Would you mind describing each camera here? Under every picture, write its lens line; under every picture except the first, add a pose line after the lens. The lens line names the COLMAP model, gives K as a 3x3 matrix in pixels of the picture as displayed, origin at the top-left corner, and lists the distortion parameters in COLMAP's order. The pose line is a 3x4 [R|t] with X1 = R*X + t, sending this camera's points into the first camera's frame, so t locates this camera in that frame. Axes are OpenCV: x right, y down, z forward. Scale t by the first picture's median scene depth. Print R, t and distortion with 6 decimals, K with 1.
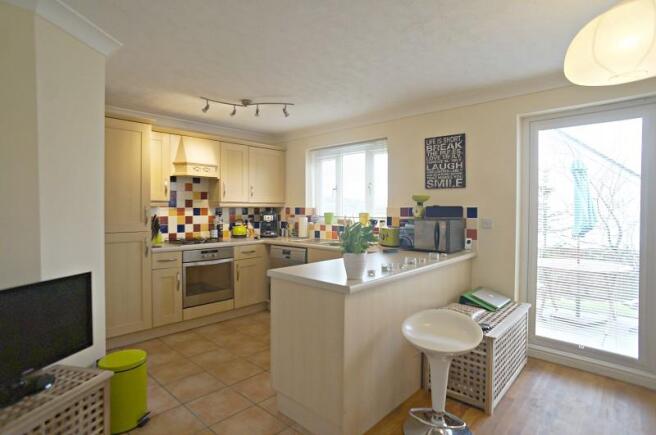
lens RADIAL K [[340.1, 0, 328.0], [0, 340.1, 217.5], [0, 0, 1]] dist [-0.078218, 0.050097]
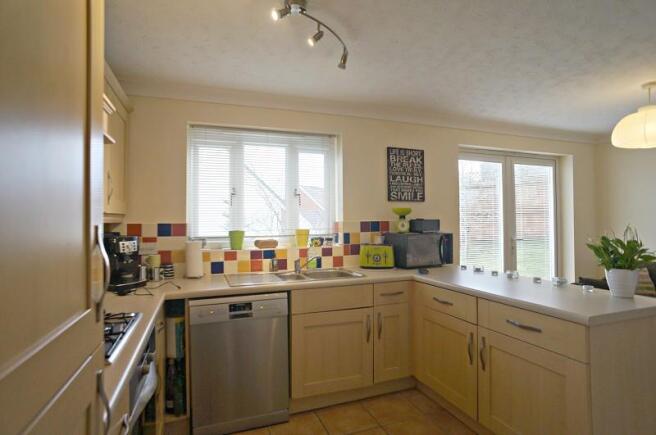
lens RADIAL K [[340.1, 0, 328.0], [0, 340.1, 217.5], [0, 0, 1]] dist [-0.078218, 0.050097]
pose [[0.458661, -0.000351, 0.888611, -0.668446], [0.034425, 0.999256, -0.017374, -0.031096], [-0.887944, 0.038559, 0.458332, 0.783312]]
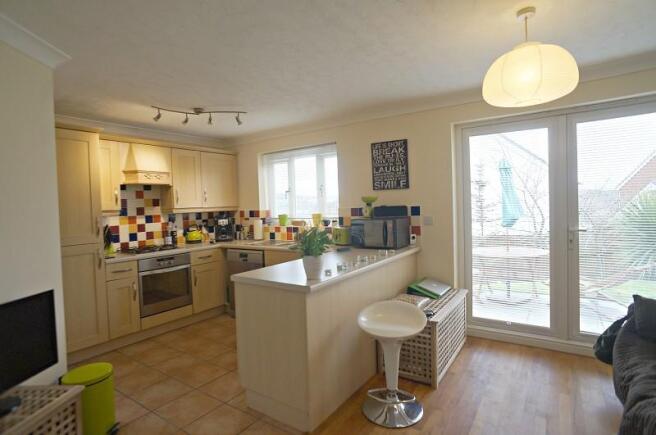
lens RADIAL K [[340.1, 0, 328.0], [0, 340.1, 217.5], [0, 0, 1]] dist [-0.078218, 0.050097]
pose [[0.988735, -0.040711, 0.144034, -0.015627], [0.039298, 0.999148, 0.012640, -0.018019], [-0.144426, -0.006837, 0.989492, -0.058041]]
